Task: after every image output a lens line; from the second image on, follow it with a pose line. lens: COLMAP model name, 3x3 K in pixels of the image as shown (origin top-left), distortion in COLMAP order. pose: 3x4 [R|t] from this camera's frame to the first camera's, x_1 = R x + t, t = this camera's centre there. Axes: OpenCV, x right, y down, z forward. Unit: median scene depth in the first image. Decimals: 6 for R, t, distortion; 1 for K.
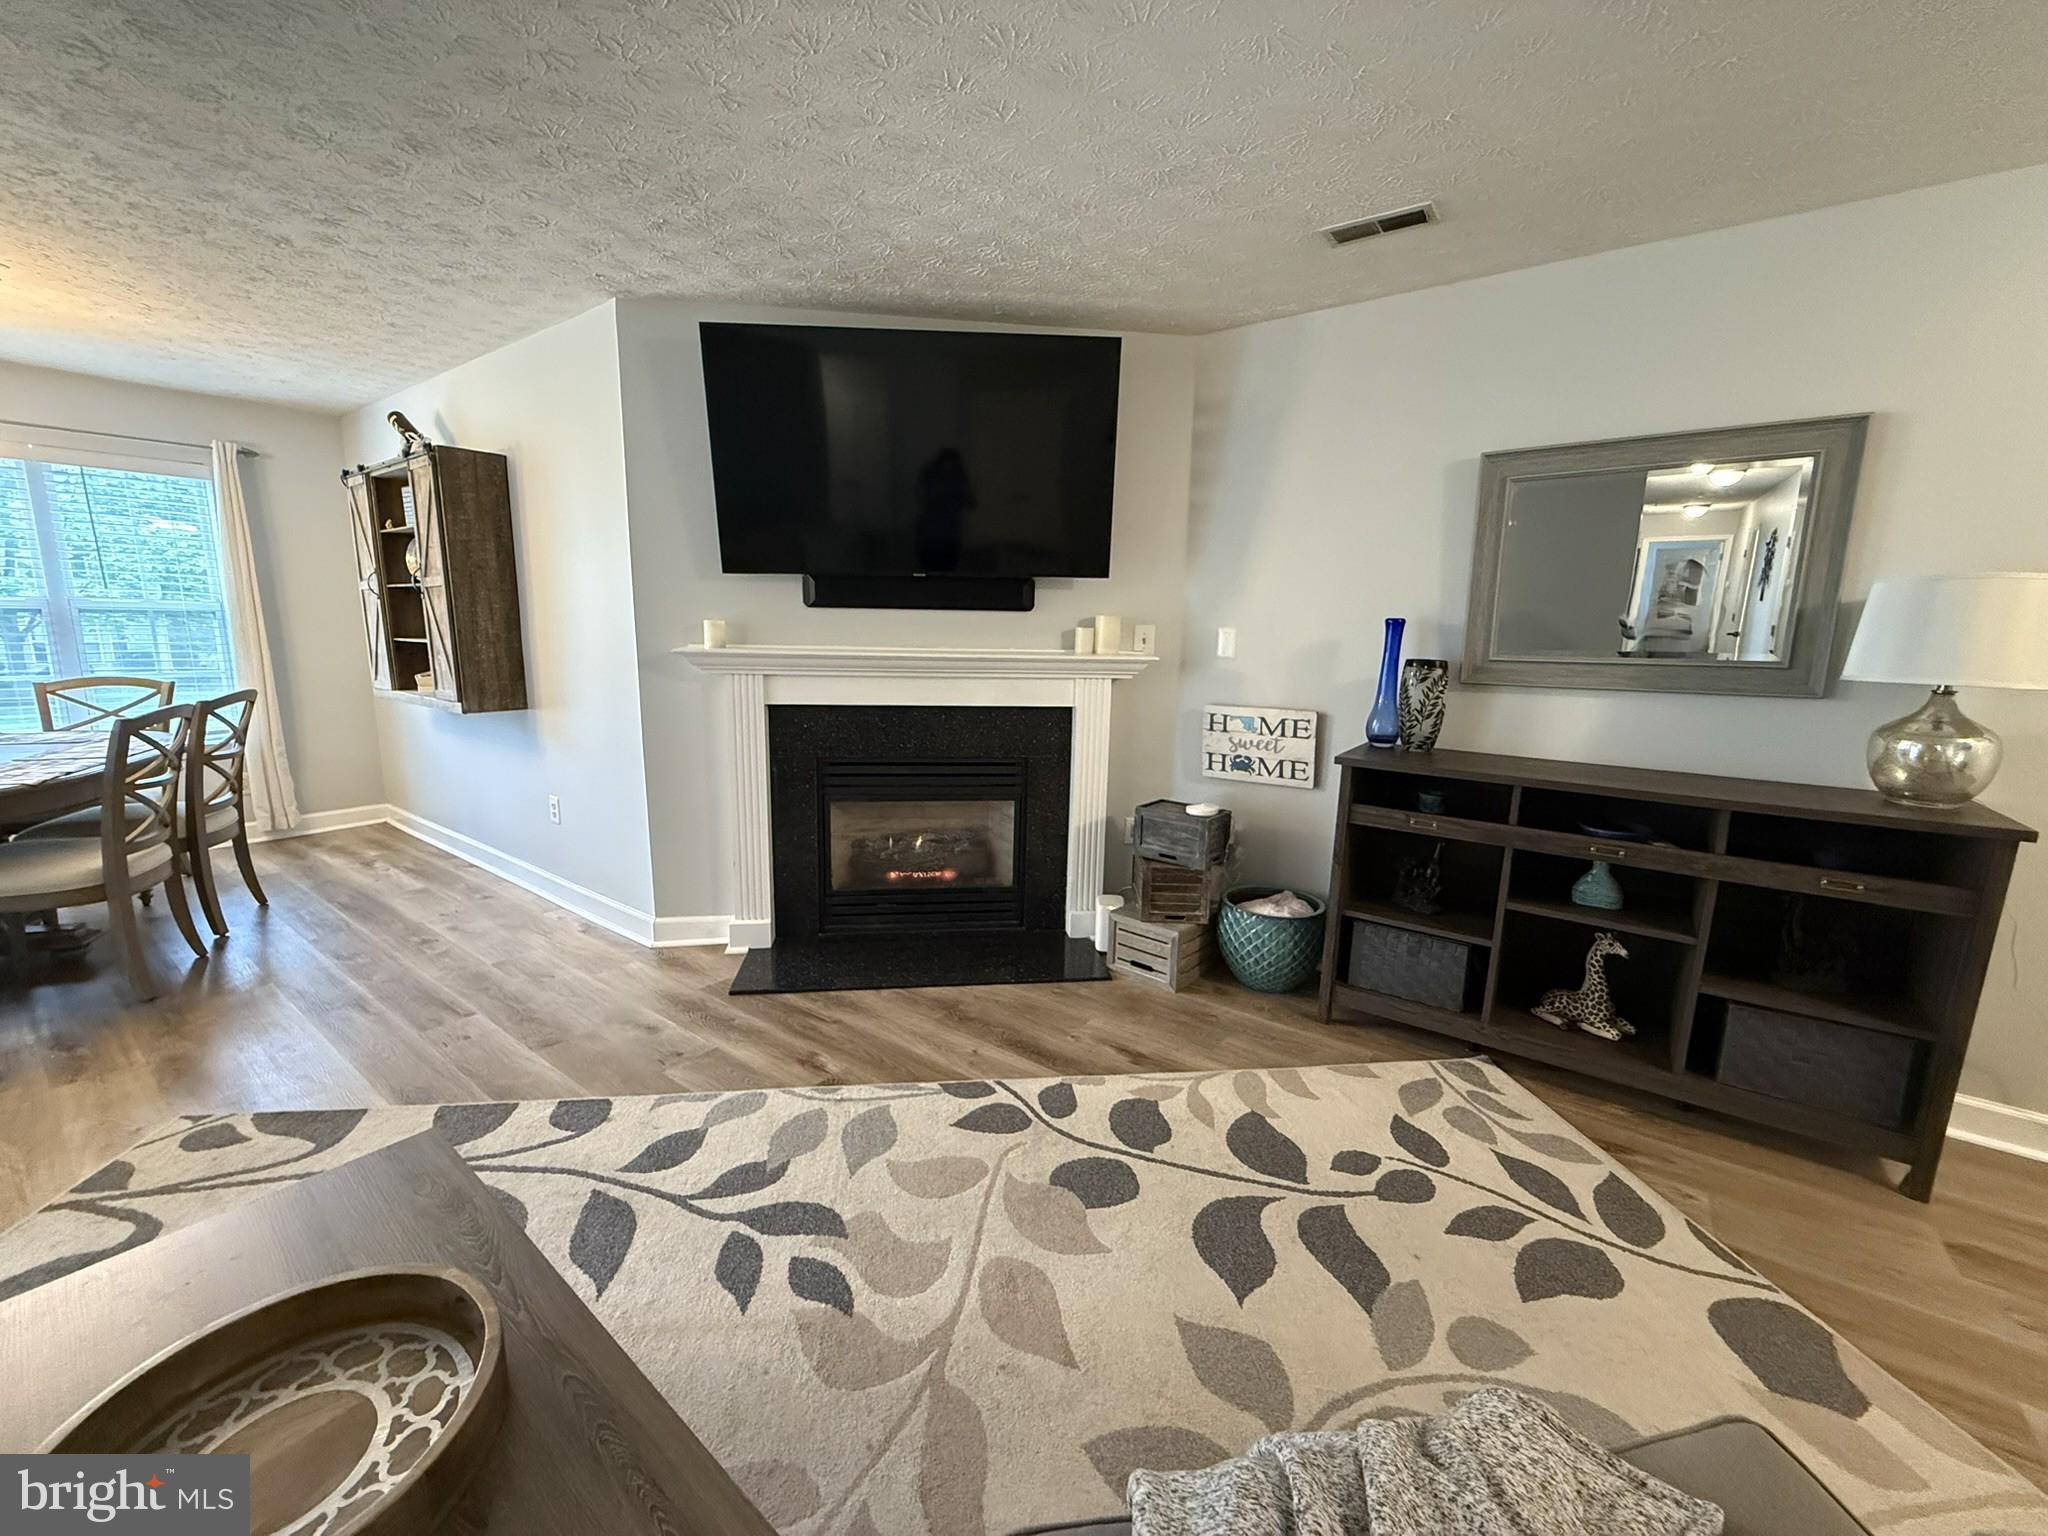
lens RADIAL K [[814.6, 0, 1019.8], [0, 814.6, 764.9], [0, 0, 1]] dist [0.000375, -0.000035]
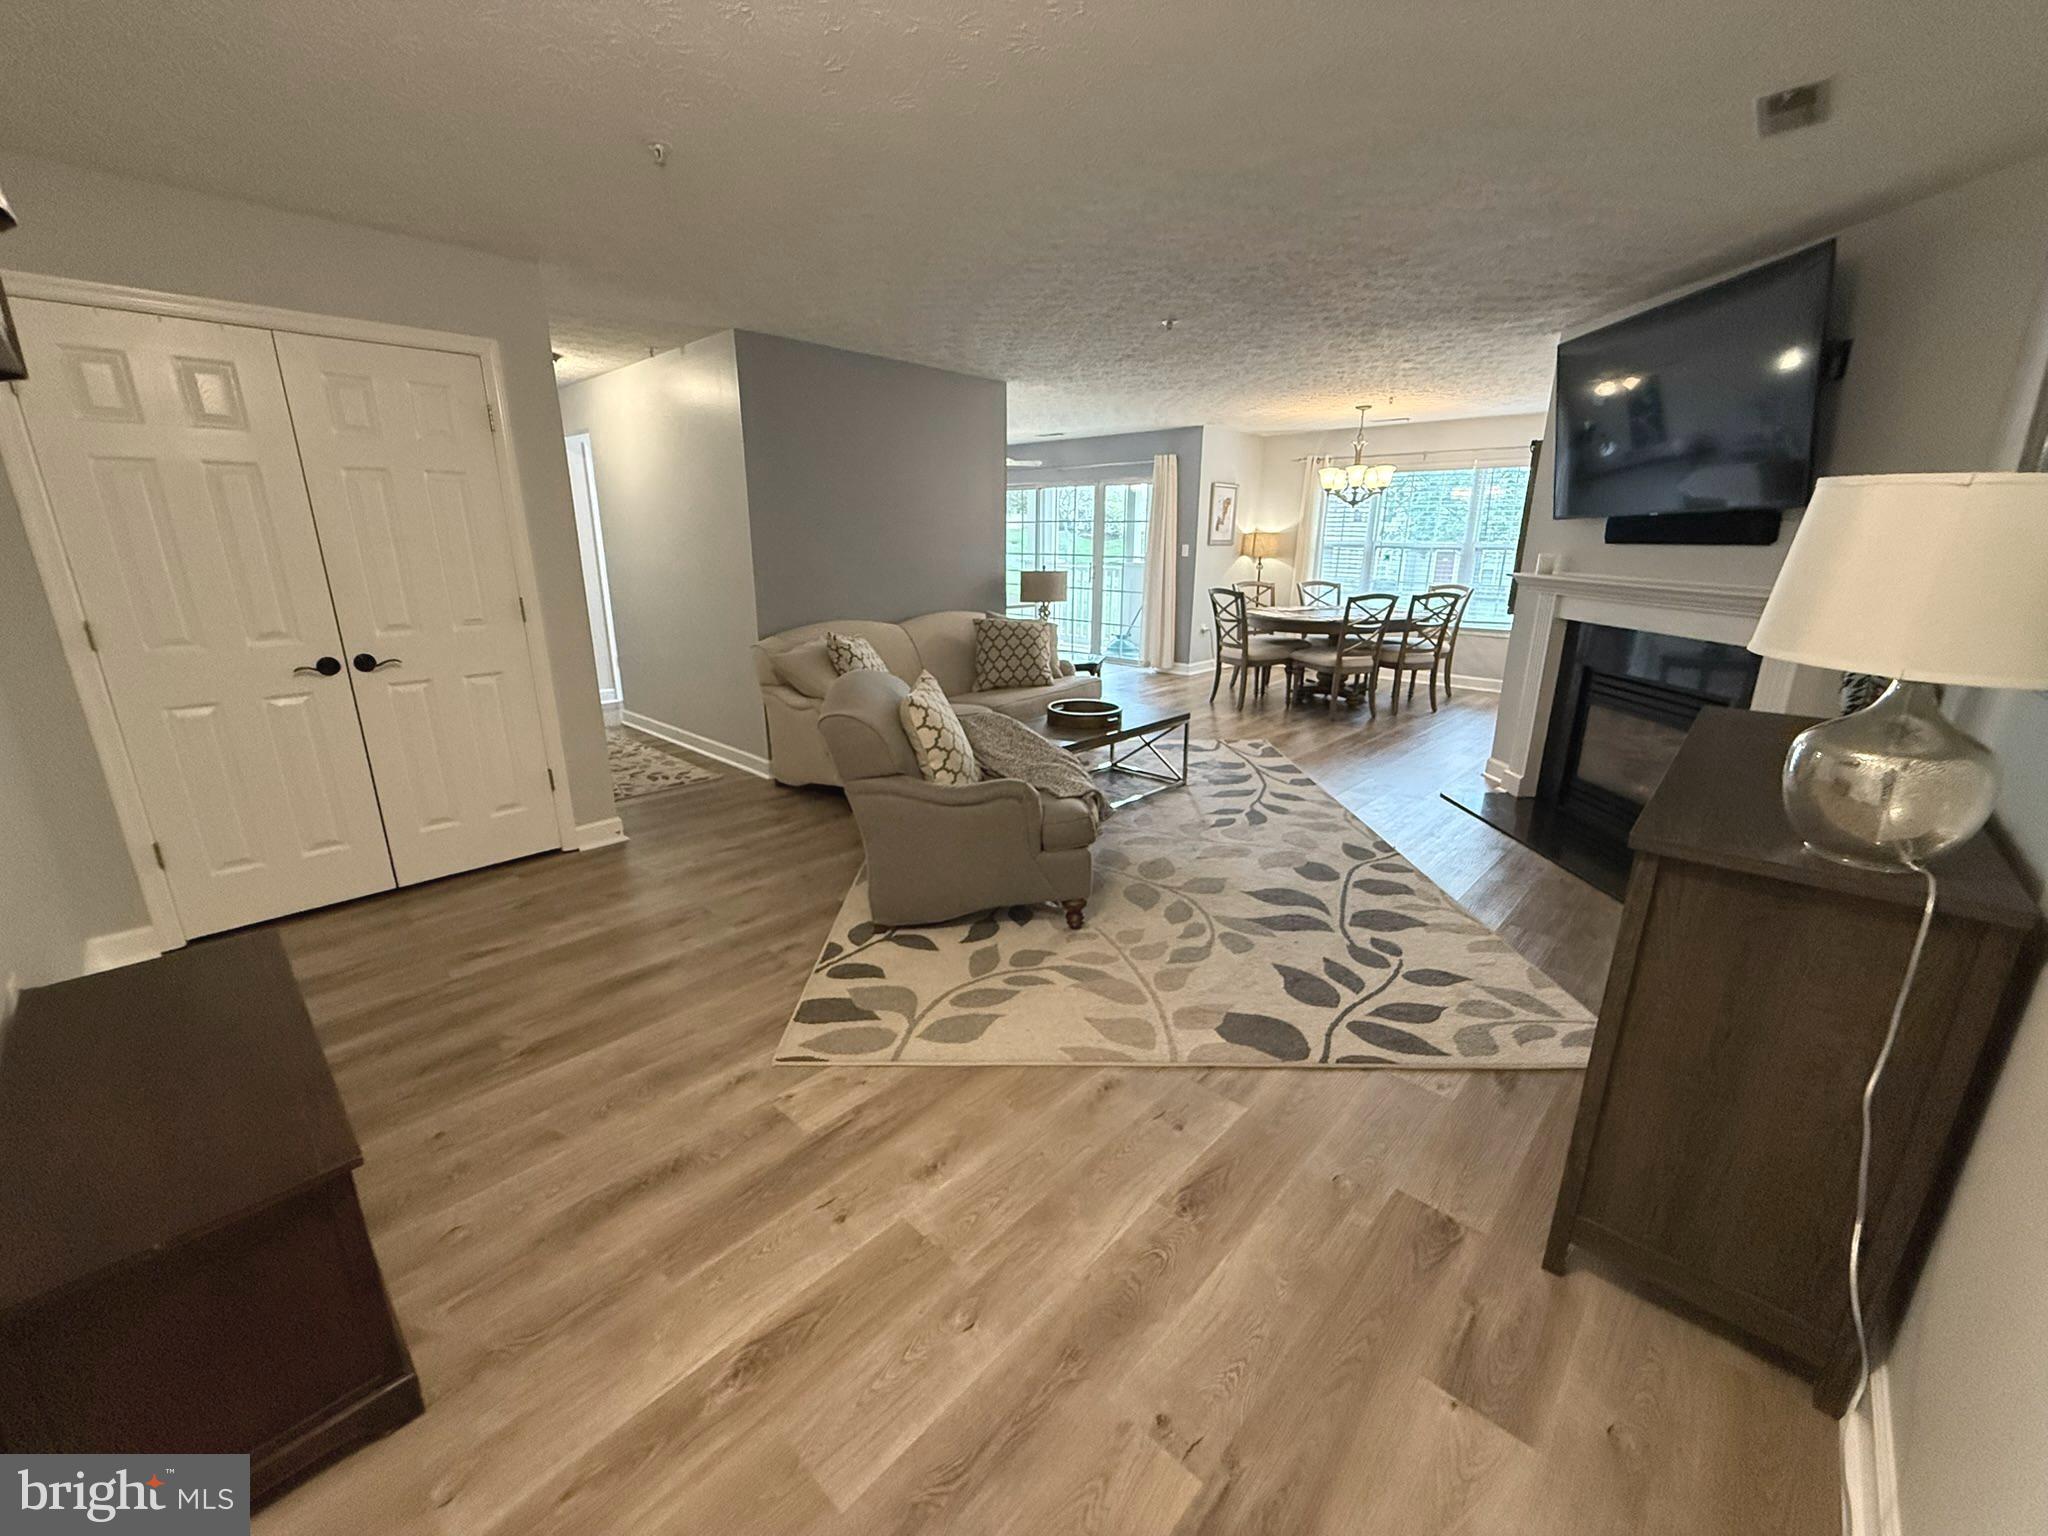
lens RADIAL K [[814.6, 0, 1019.8], [0, 814.6, 764.9], [0, 0, 1]] dist [0.000375, -0.000035]
pose [[-0.110142, 0.251372, -0.961603, 1.139139], [-0.180786, 0.946283, 0.268074, -0.045006], [0.977336, 0.203371, -0.058781, 0.262062]]
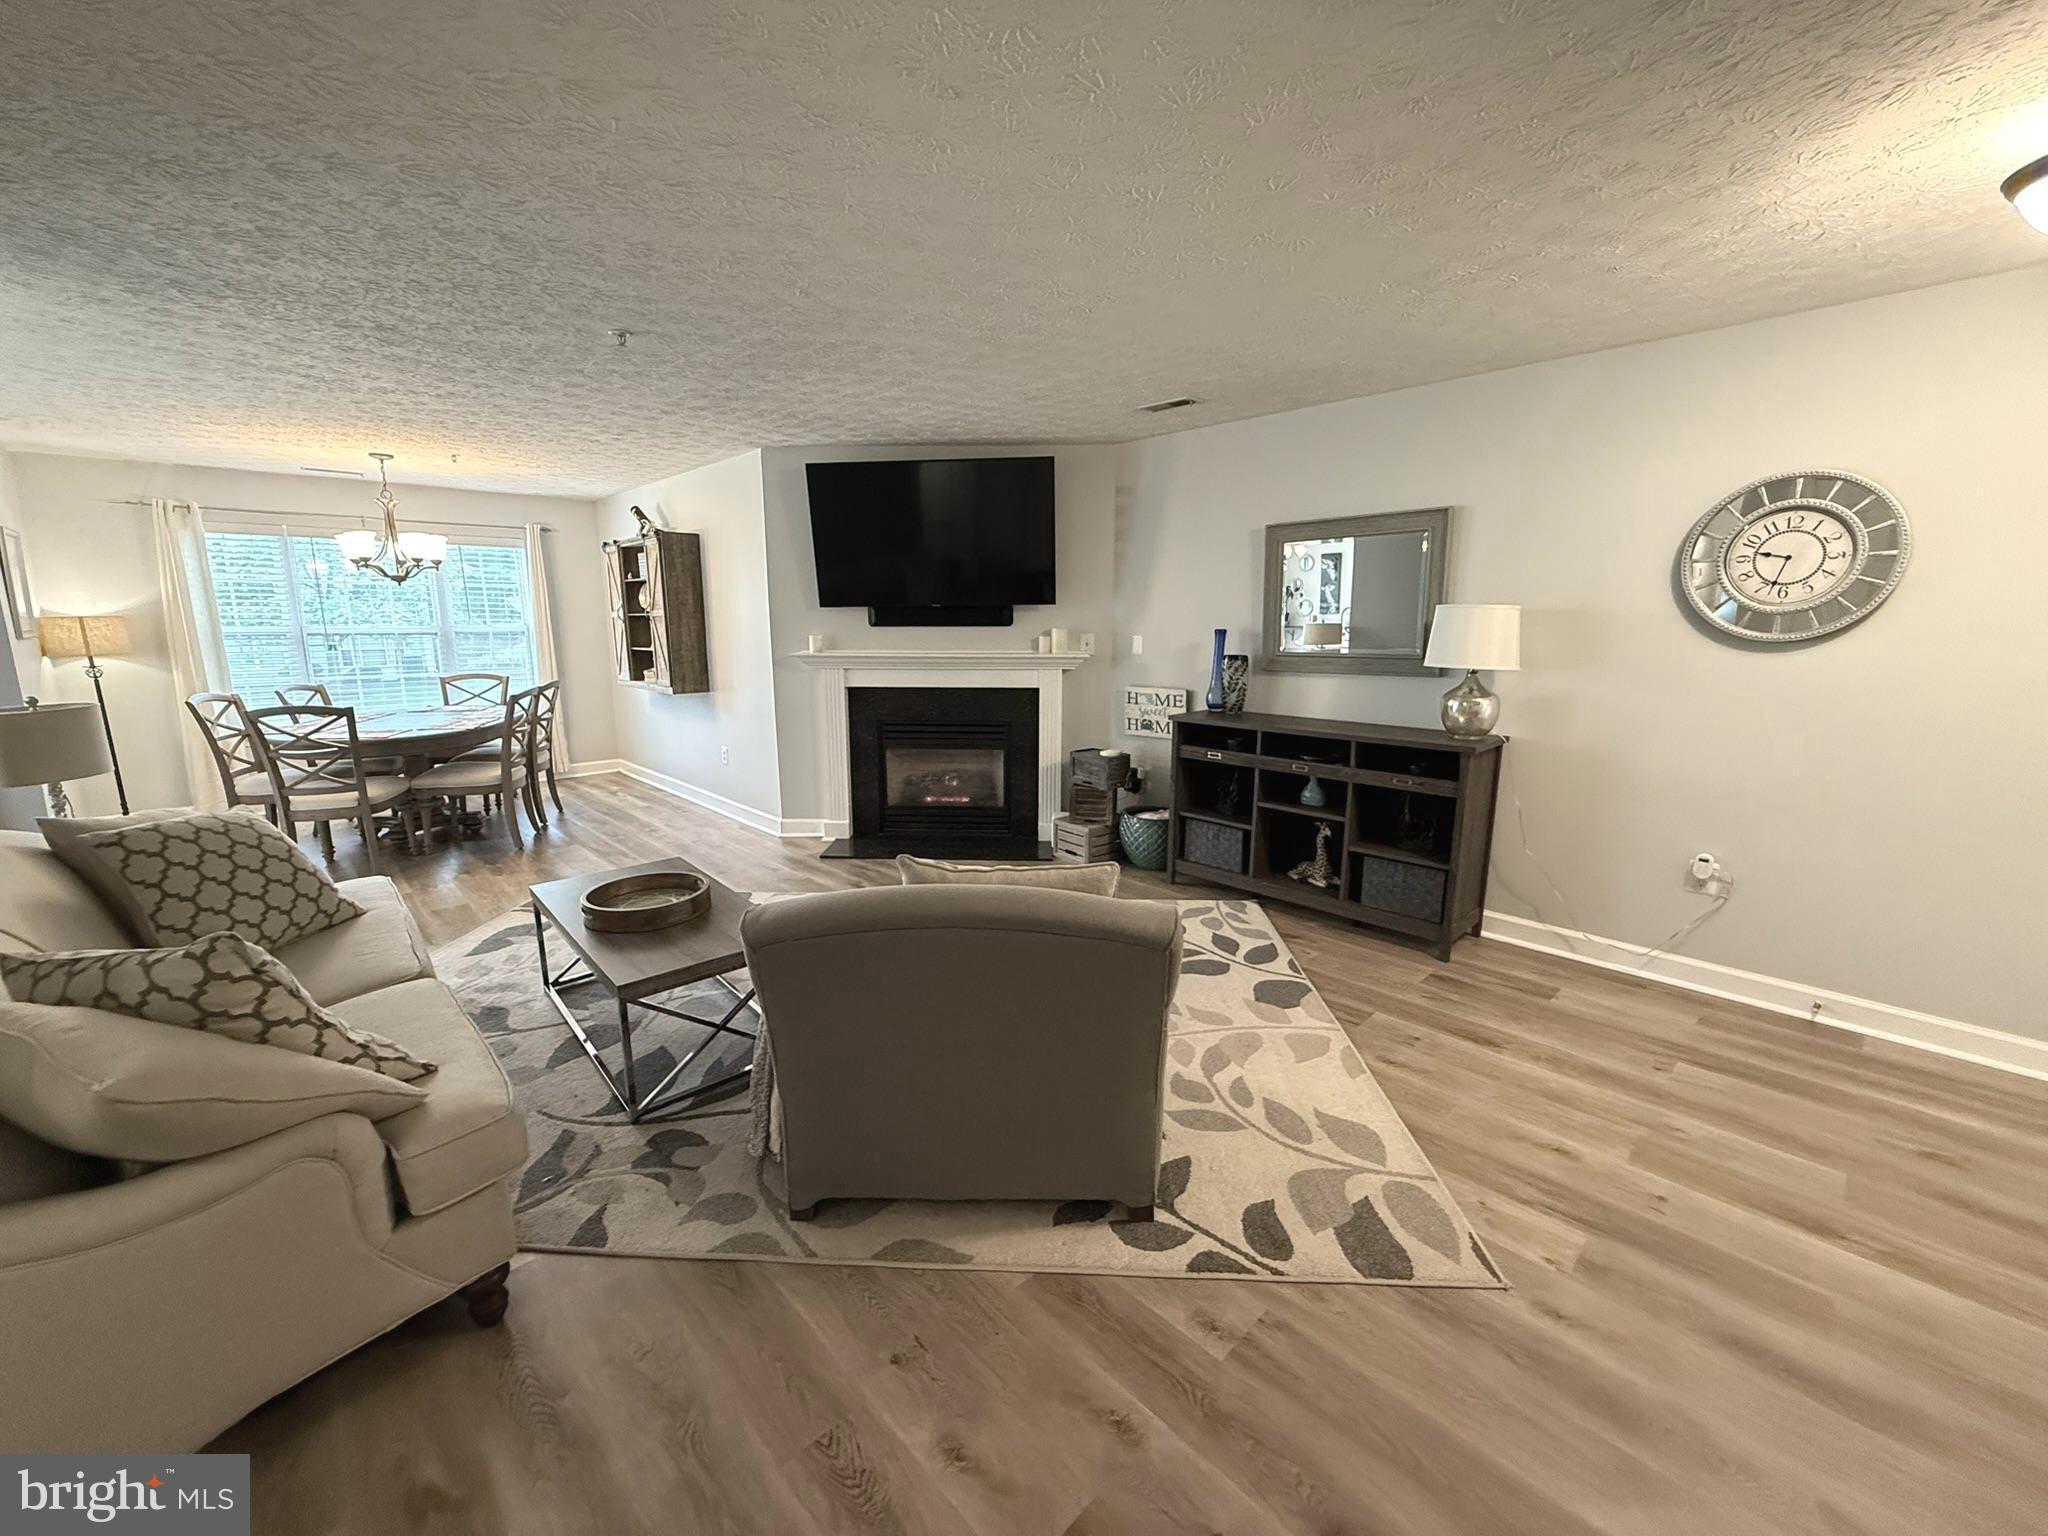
lens RADIAL K [[814.6, 0, 1019.8], [0, 814.6, 764.9], [0, 0, 1]] dist [0.000375, -0.000035]
pose [[0.985571, 0.011755, -0.168851, 0.307614], [-0.010953, 0.999924, 0.005683, 0.068859], [0.168905, -0.003752, 0.985625, -0.545720]]
